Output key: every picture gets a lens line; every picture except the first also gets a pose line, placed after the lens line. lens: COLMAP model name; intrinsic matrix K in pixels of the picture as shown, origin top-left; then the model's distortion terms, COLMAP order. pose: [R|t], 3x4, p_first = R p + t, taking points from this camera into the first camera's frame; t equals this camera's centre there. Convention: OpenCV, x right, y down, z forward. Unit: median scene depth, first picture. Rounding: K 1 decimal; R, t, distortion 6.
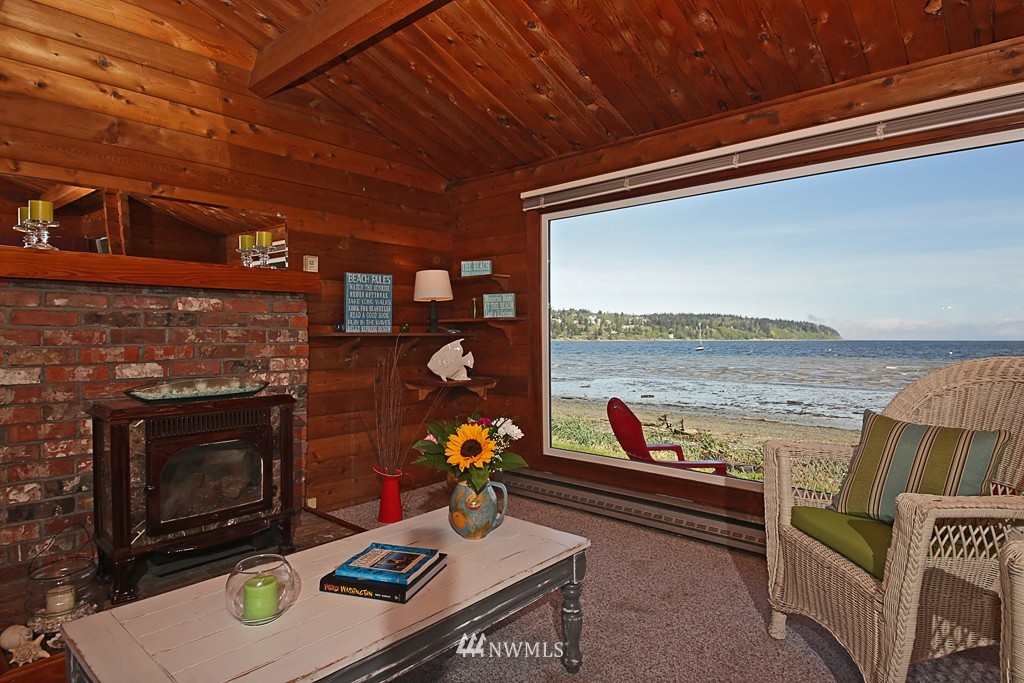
lens RADIAL K [[573.6, 0, 514.8], [0, 573.6, 345.8], [0, 0, 1]] dist [0.026536, -0.020075]
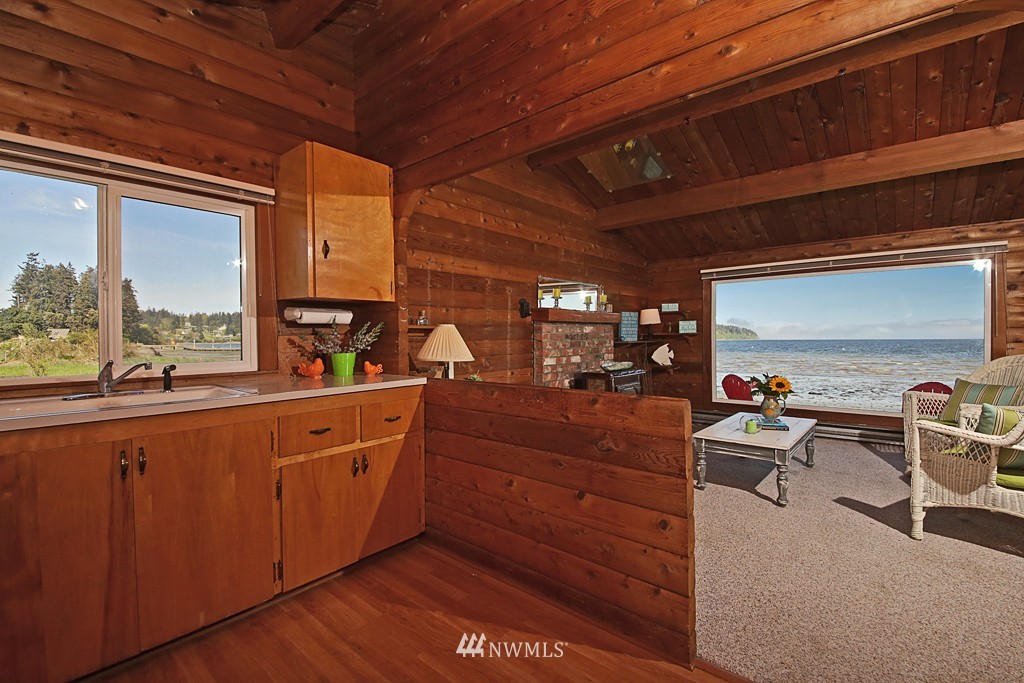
lens RADIAL K [[454.6, 0, 499.6], [0, 454.6, 332.5], [0, 0, 1]] dist [0.000247, -0.007112]
pose [[0.999929, -0.003744, -0.011356, -0.755882], [0.003445, 0.999650, -0.026221, -0.013242], [0.011450, 0.026180, 0.999592, -0.653965]]
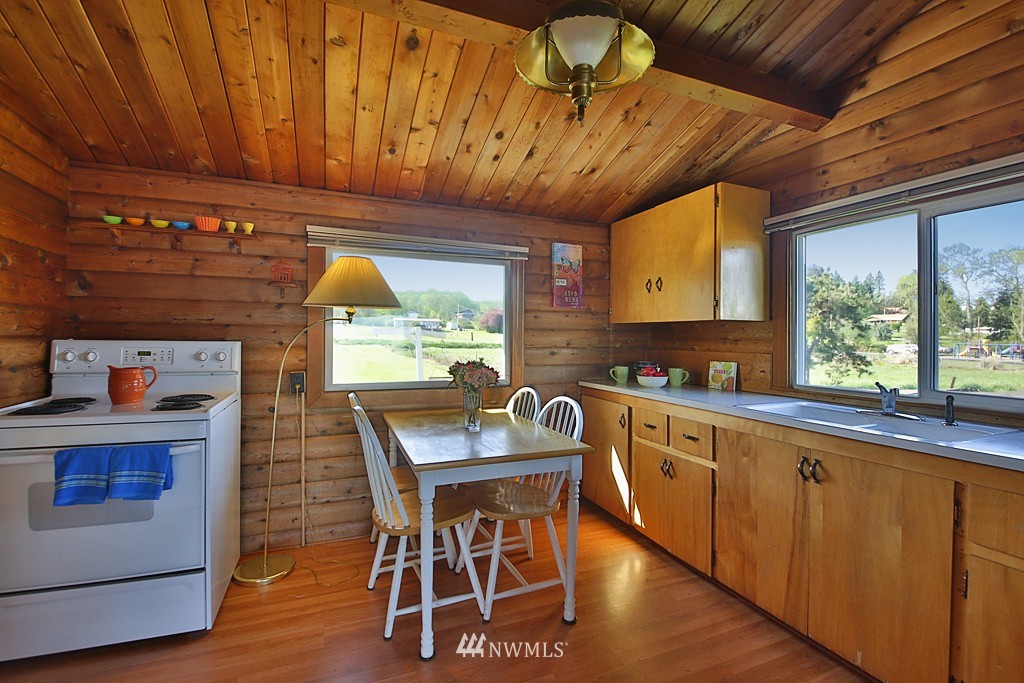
lens RADIAL K [[432.0, 0, 504.0], [0, 432.0, 336.1], [0, 0, 1]] dist [-0.020044, -0.007705]
pose [[-0.462559, -0.007408, -0.886557, -0.510517], [-0.035371, 0.999323, 0.010105, -0.045465], [0.885882, 0.036033, -0.462508, -0.267921]]
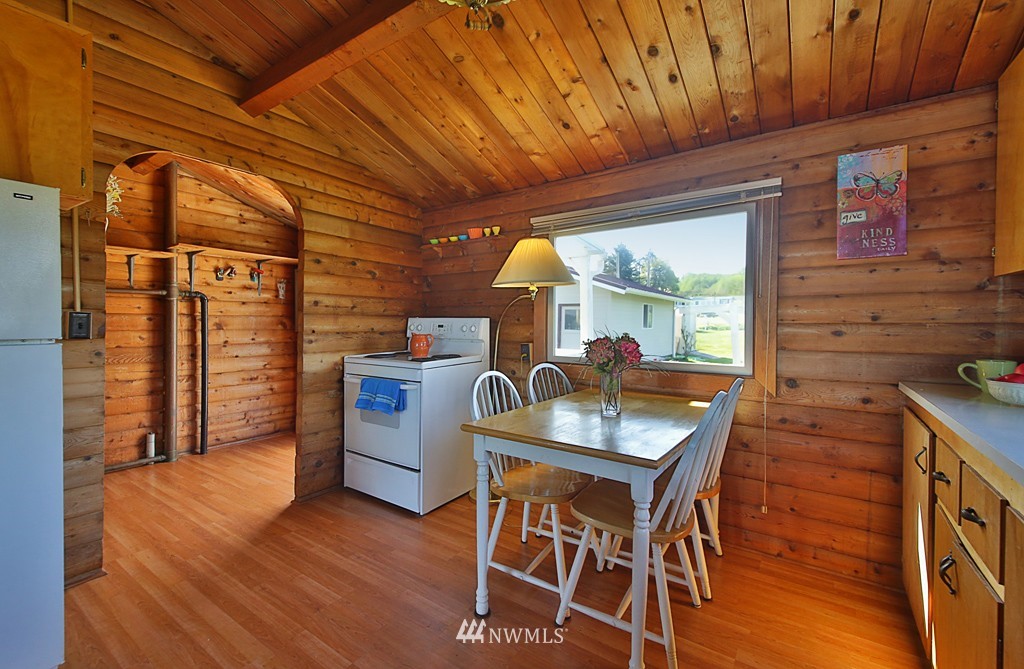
lens RADIAL K [[424.5, 0, 511.8], [0, 424.5, 330.3], [0, 0, 1]] dist [0.002811, -0.000938]
pose [[-0.996516, -0.005709, -0.083209, -0.938894], [-0.009085, 0.999148, 0.040248, -0.023438], [0.082908, 0.040863, -0.995719, -0.043776]]
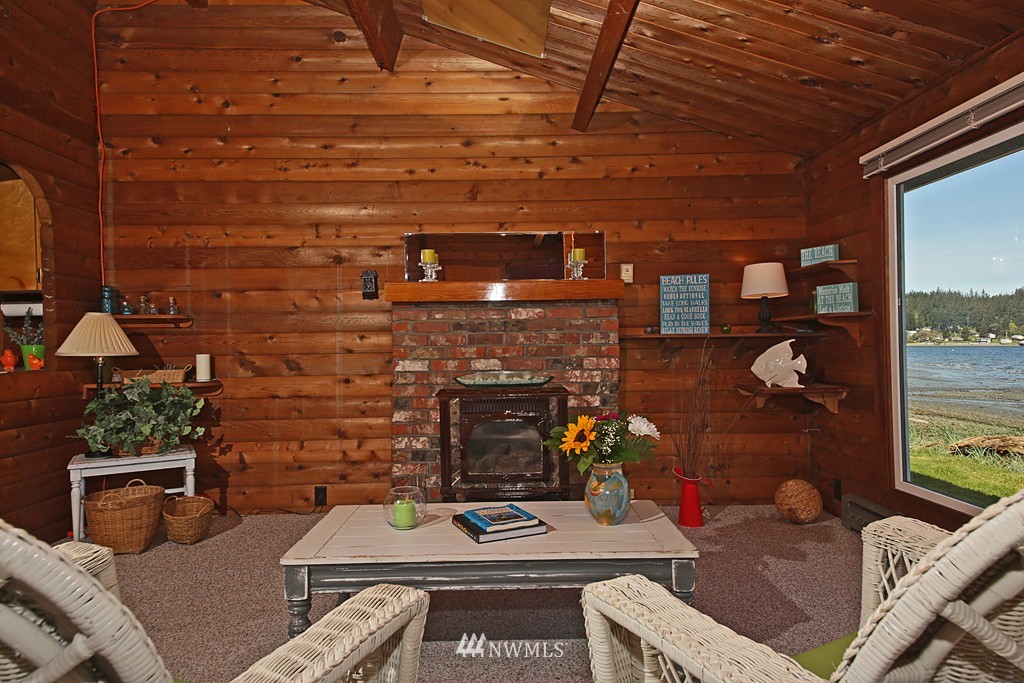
lens RADIAL K [[633.4, 0, 502.4], [0, 633.4, 343.2], [0, 0, 1]] dist [0.040648, -0.020498]
pose [[0.663315, -0.003502, -0.748332, 0.394767], [-0.004504, 0.999952, -0.008671, 0.004533], [0.748327, 0.009122, 0.663268, 0.037727]]
